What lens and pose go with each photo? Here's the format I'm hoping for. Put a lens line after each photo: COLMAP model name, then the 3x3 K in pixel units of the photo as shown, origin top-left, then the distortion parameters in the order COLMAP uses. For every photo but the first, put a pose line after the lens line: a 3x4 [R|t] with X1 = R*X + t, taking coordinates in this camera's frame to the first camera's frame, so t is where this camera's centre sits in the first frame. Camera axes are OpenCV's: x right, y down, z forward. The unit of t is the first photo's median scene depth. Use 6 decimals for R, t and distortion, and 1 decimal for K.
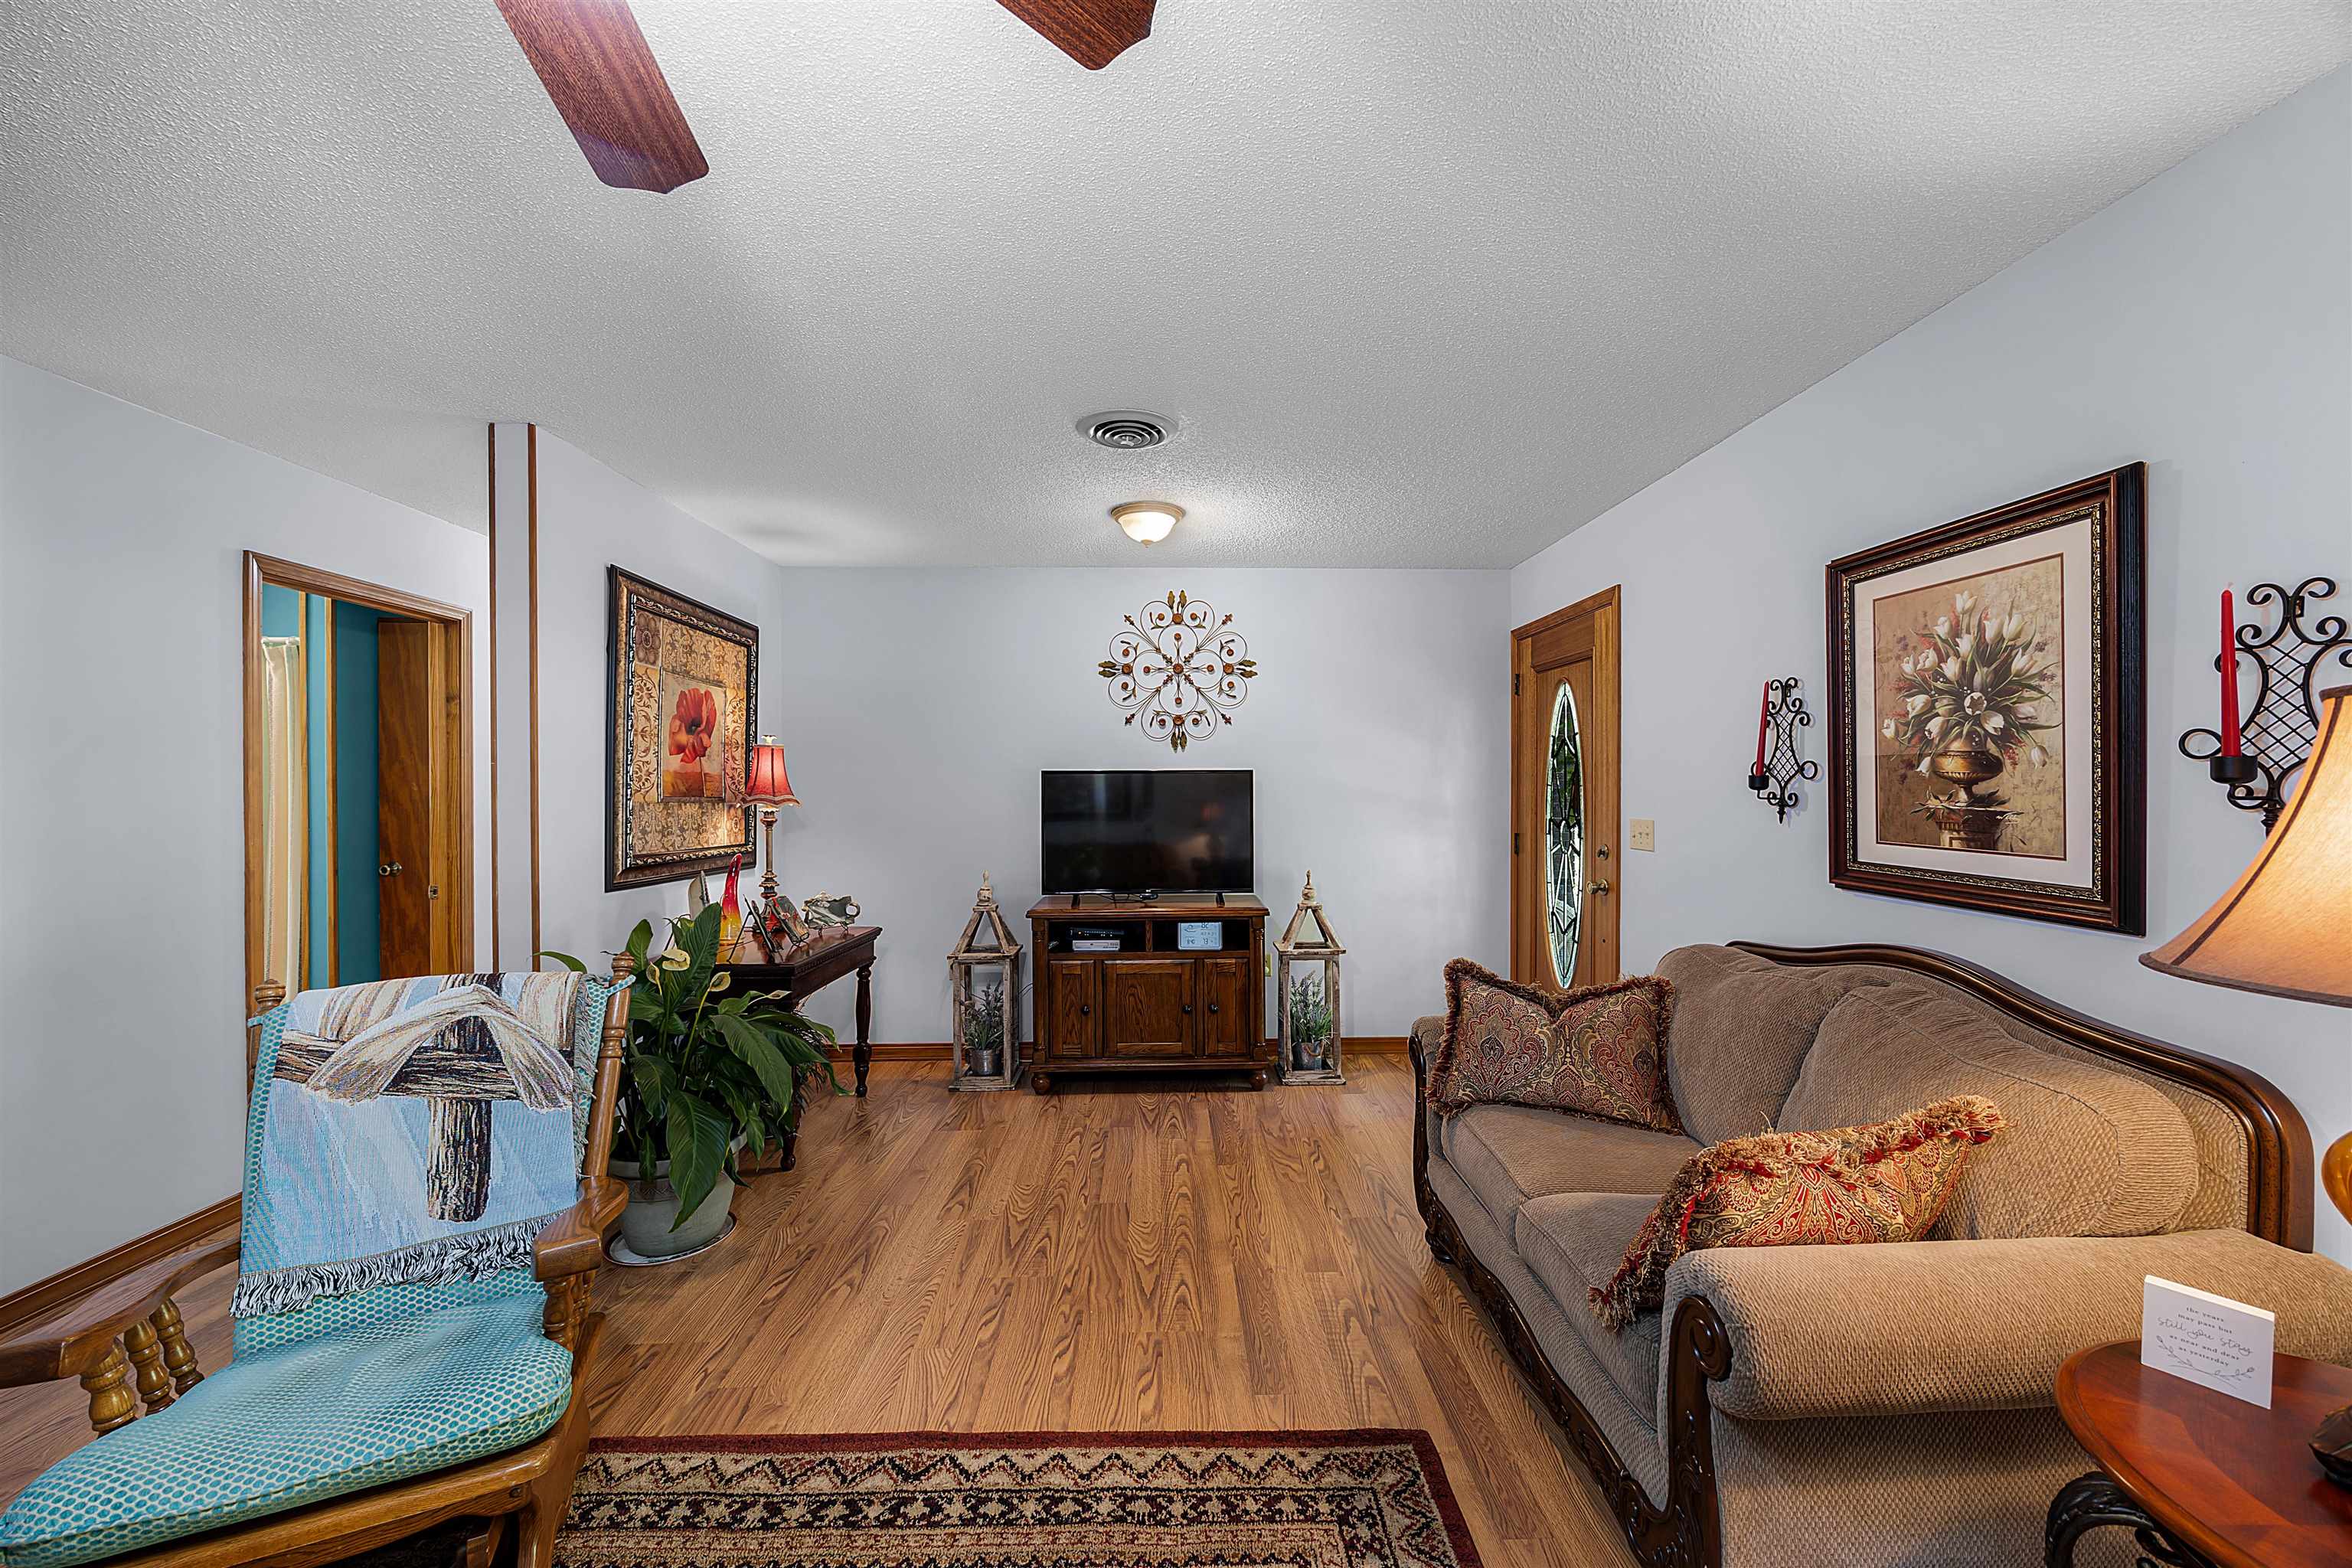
lens RADIAL K [[898.1, 0, 1184.0], [0, 898.1, 790.4], [0, 0, 1]] dist [-0.006206, 0.000097]
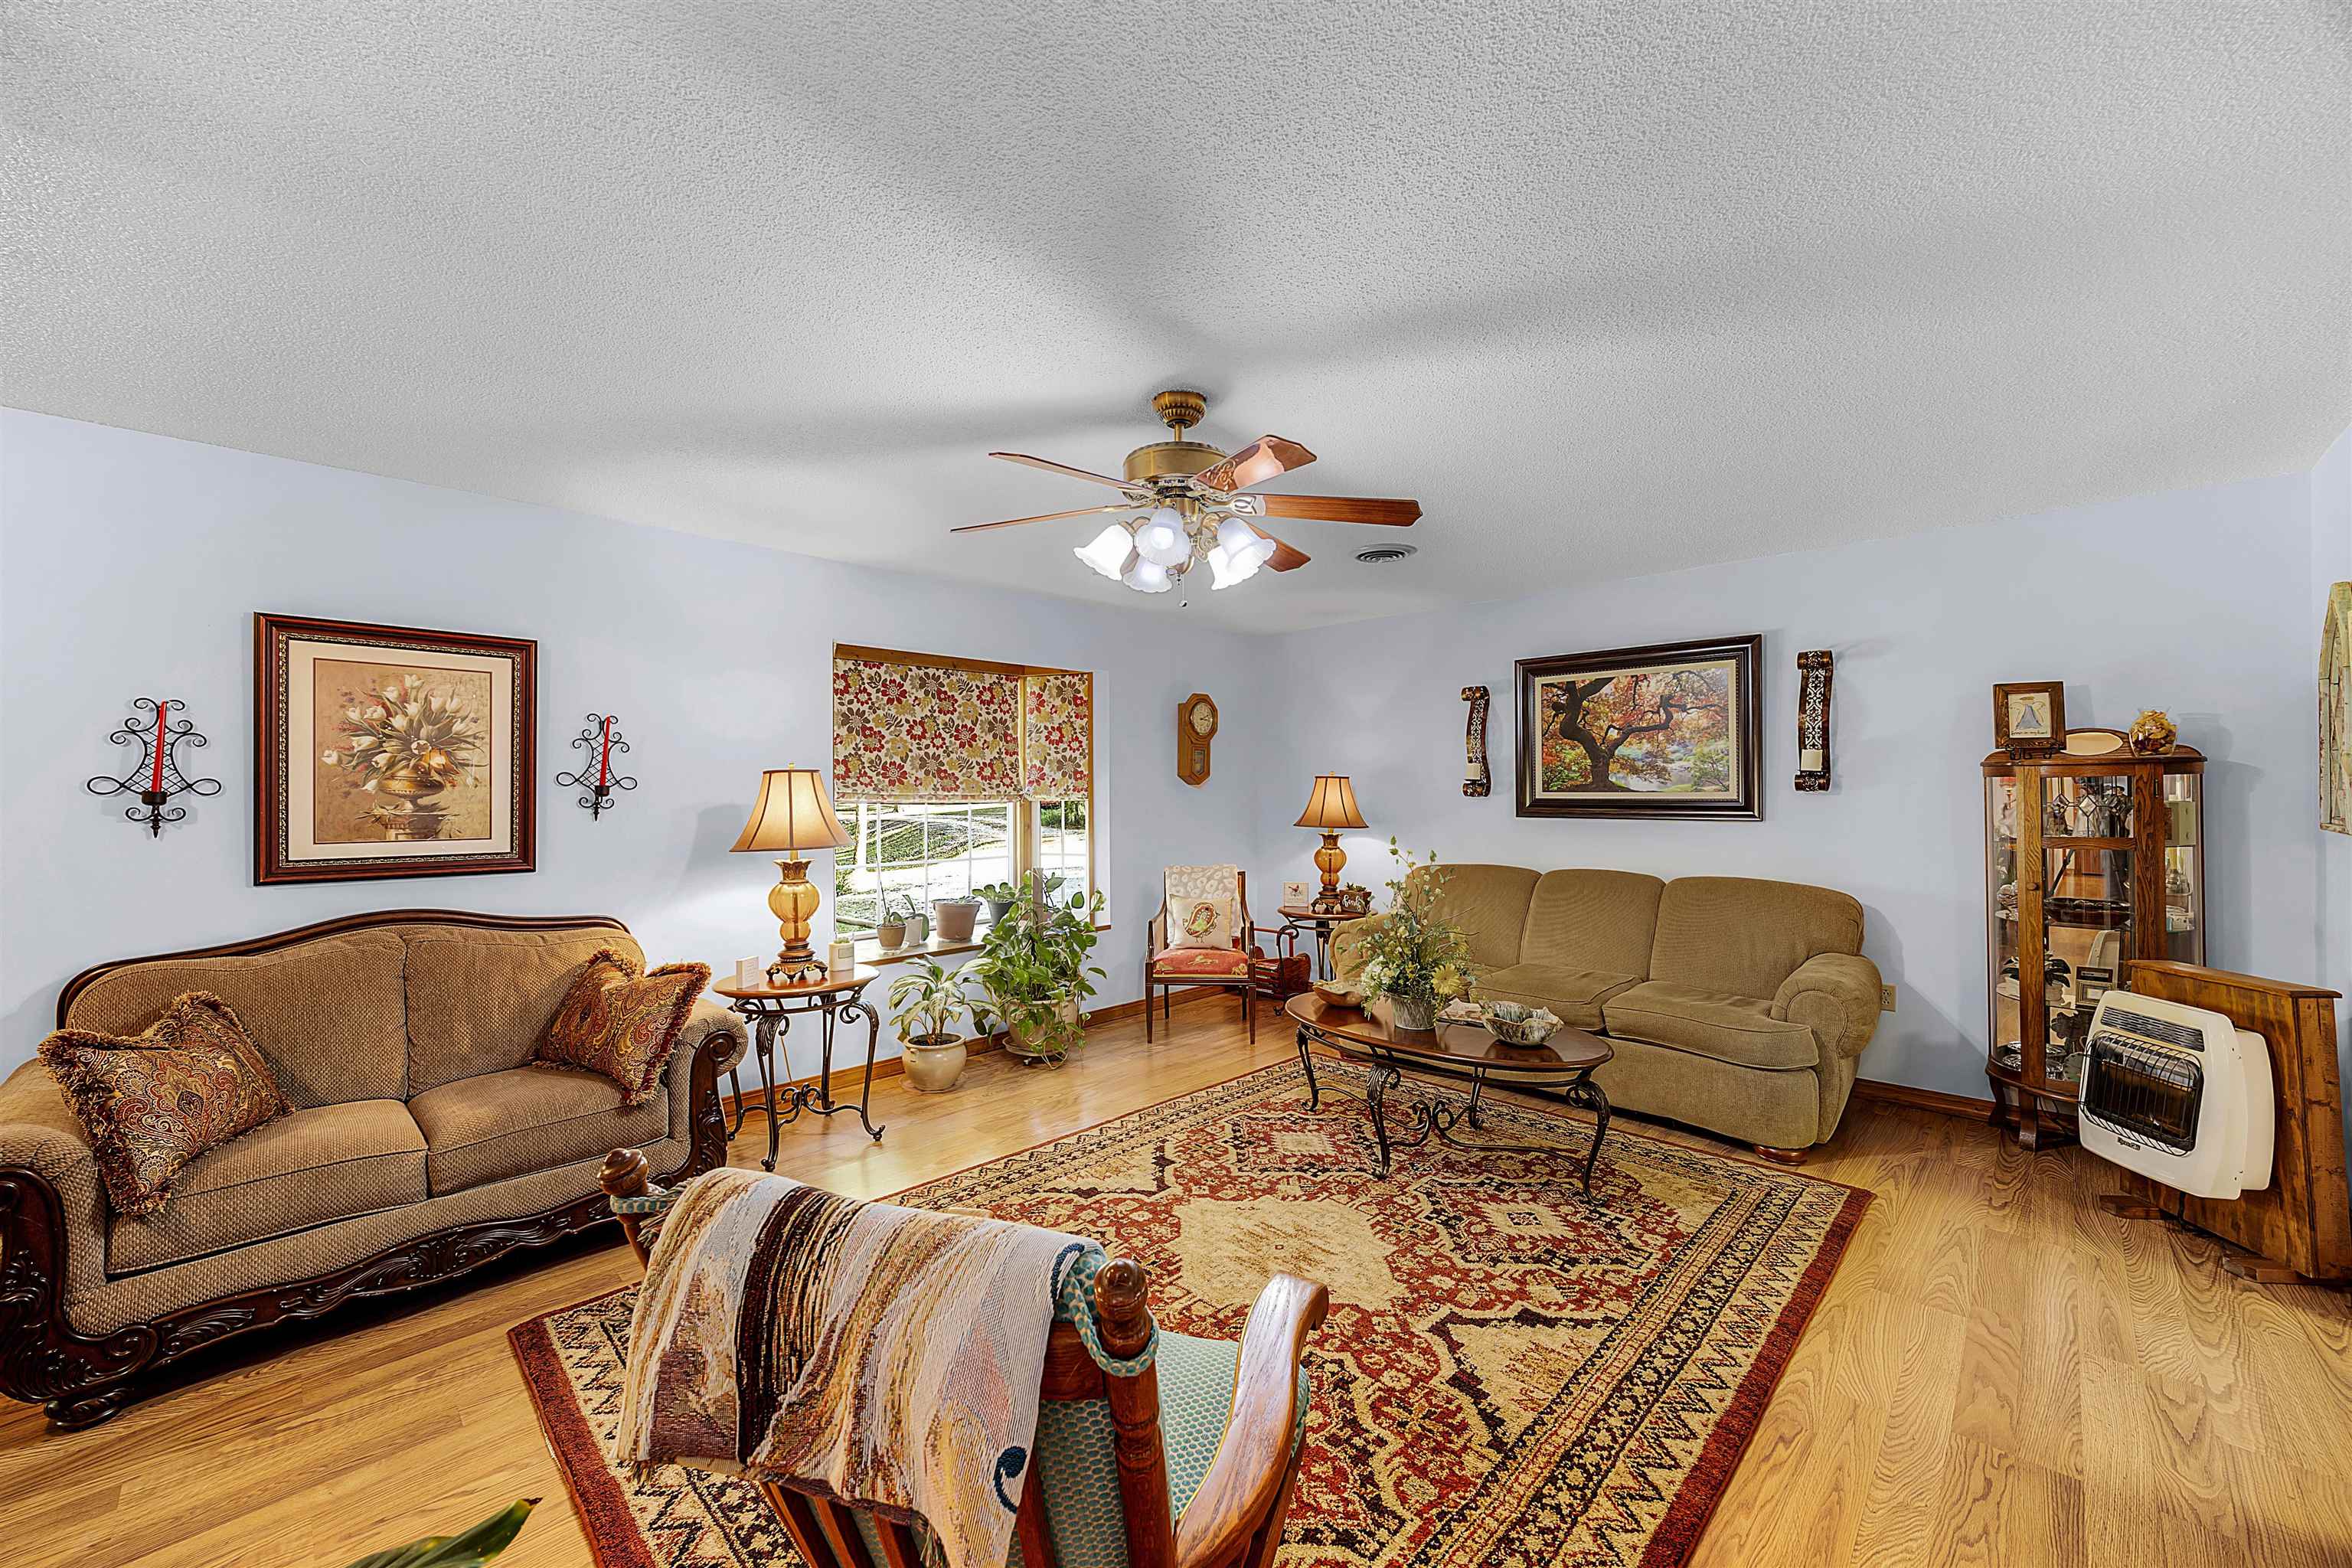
lens RADIAL K [[898.1, 0, 1181.2], [0, 898.1, 786.6], [0, 0, 1]] dist [-0.006206, 0.000097]
pose [[-0.691519, 0.009597, 0.722295, -1.131523], [0.011003, 0.999936, -0.002752, -0.007853], [-0.722275, 0.006045, -0.691580, 1.066859]]
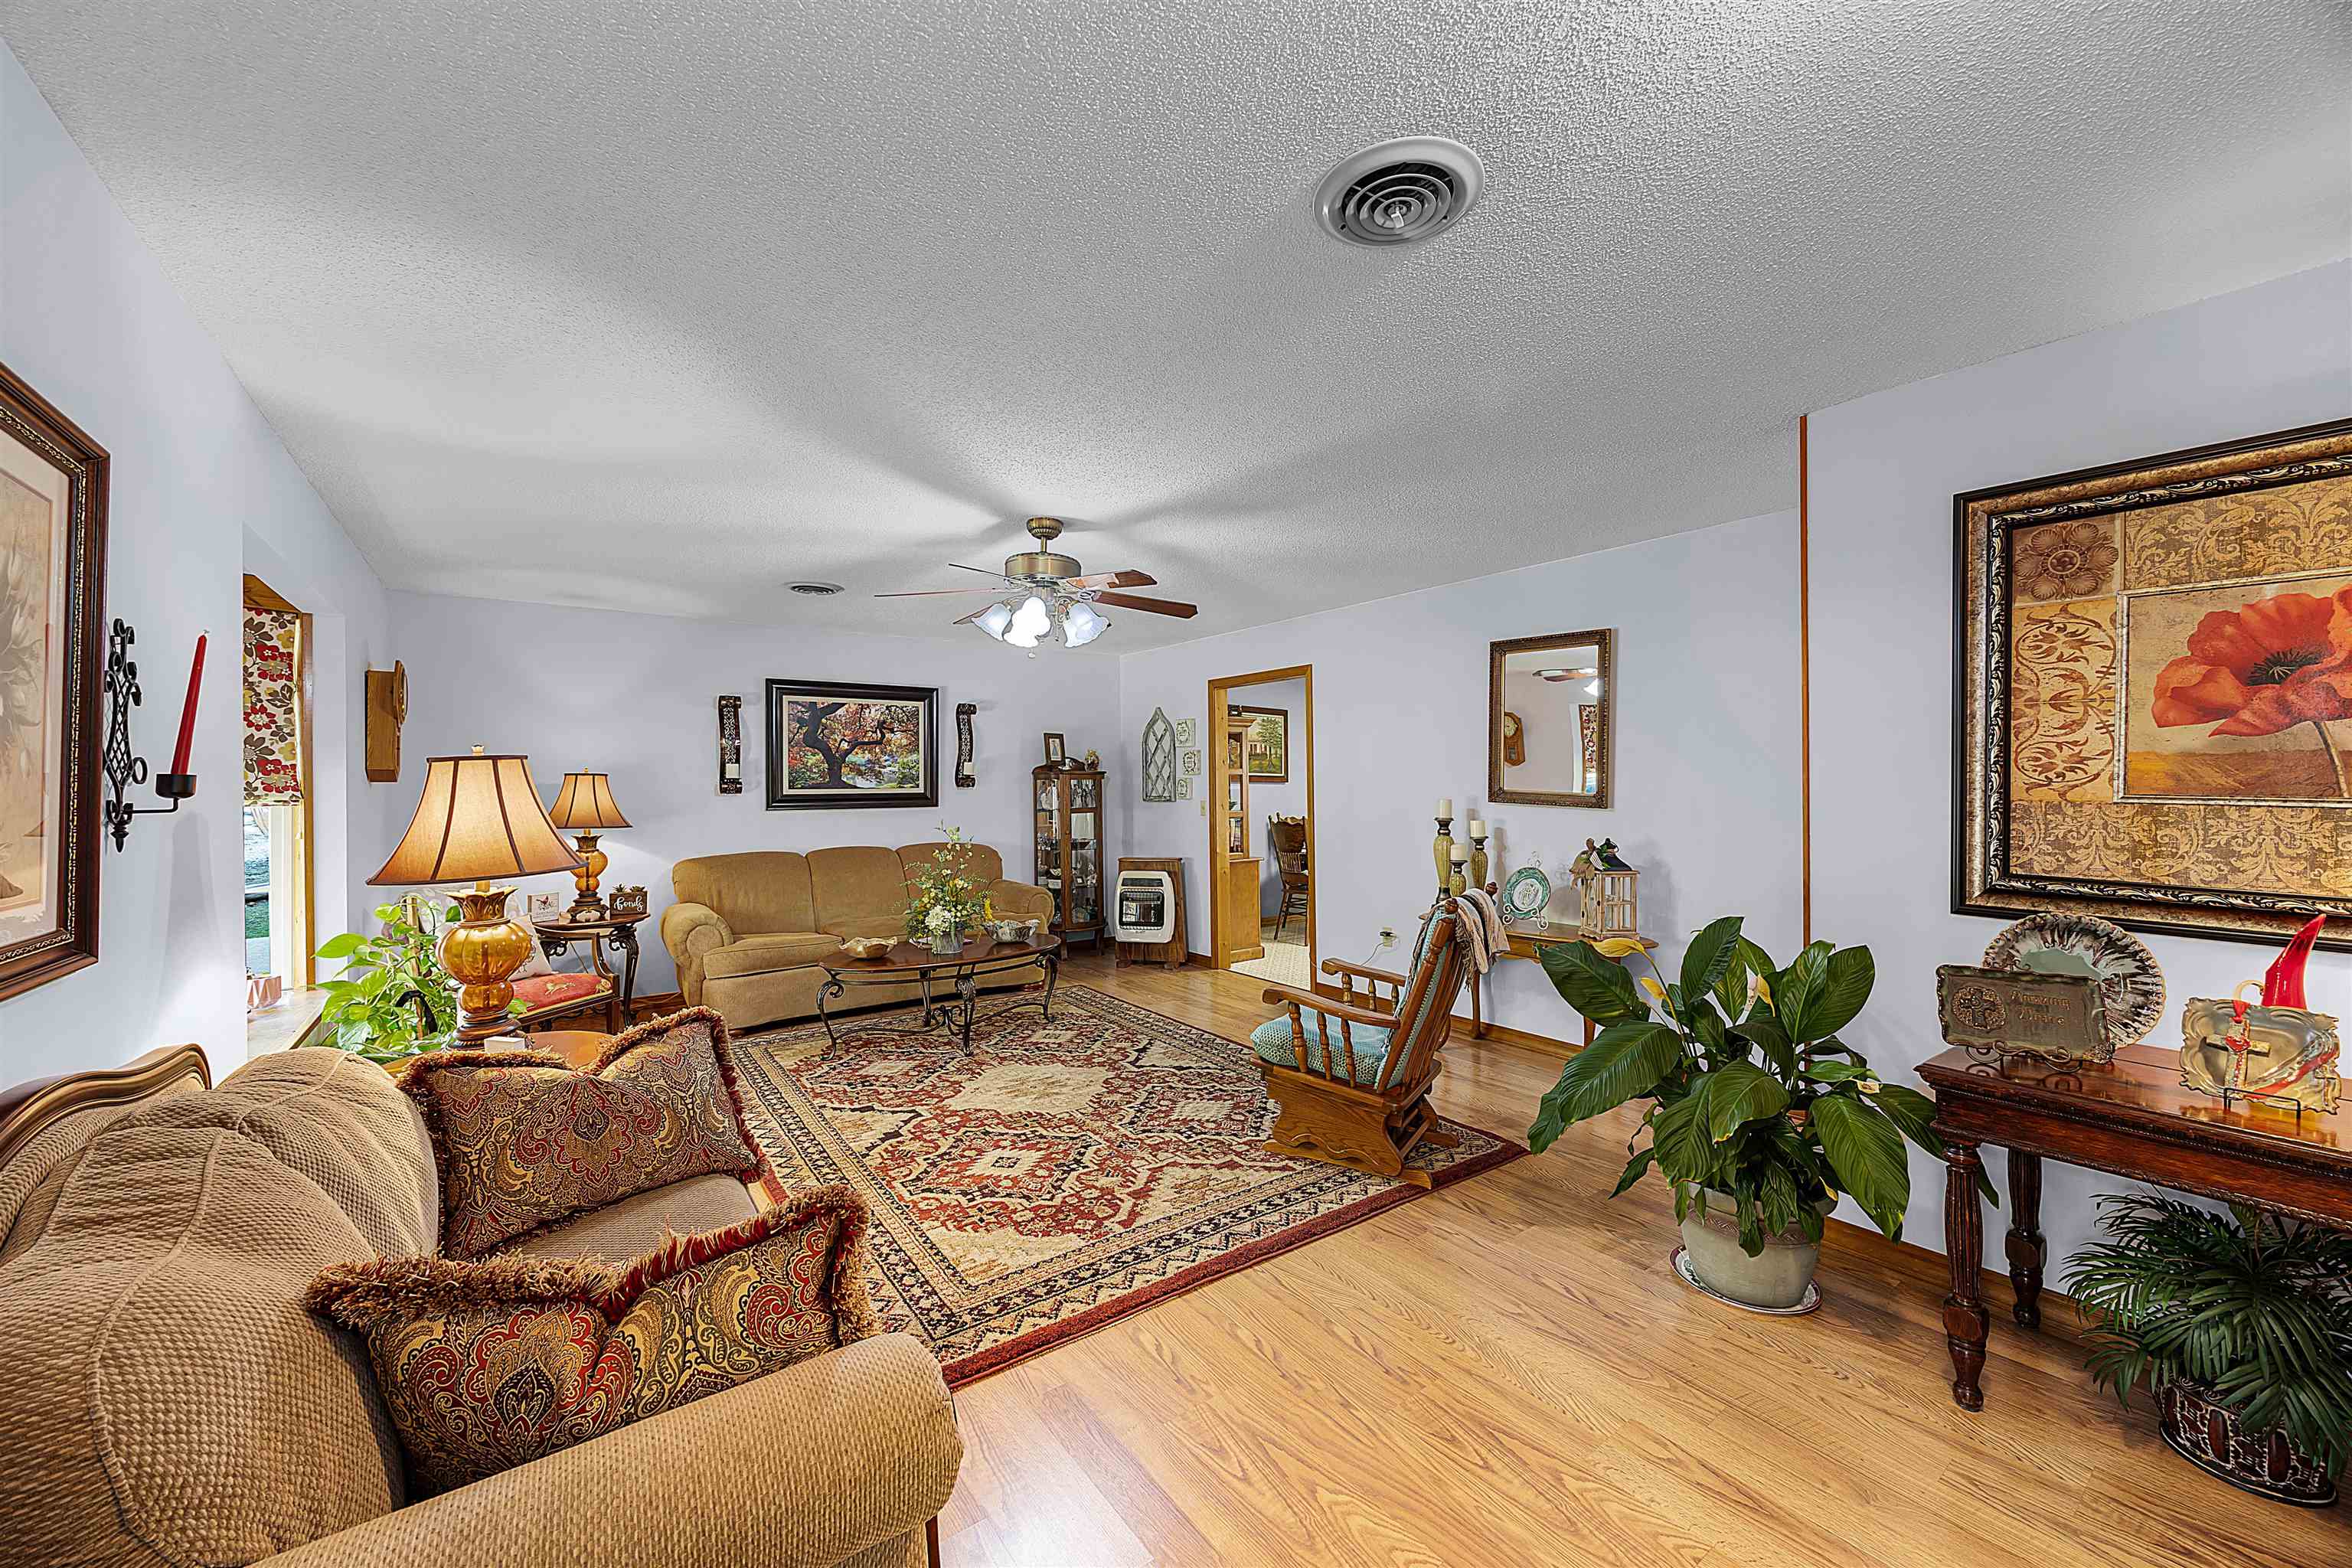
lens RADIAL K [[898.1, 0, 1188.1], [0, 898.1, 777.4], [0, 0, 1]] dist [-0.006206, 0.000097]
pose [[-0.819838, 0.007204, -0.572550, 0.527626], [0.008606, 0.999963, 0.000258, -0.017623], [0.572531, -0.004716, -0.819870, 1.861863]]
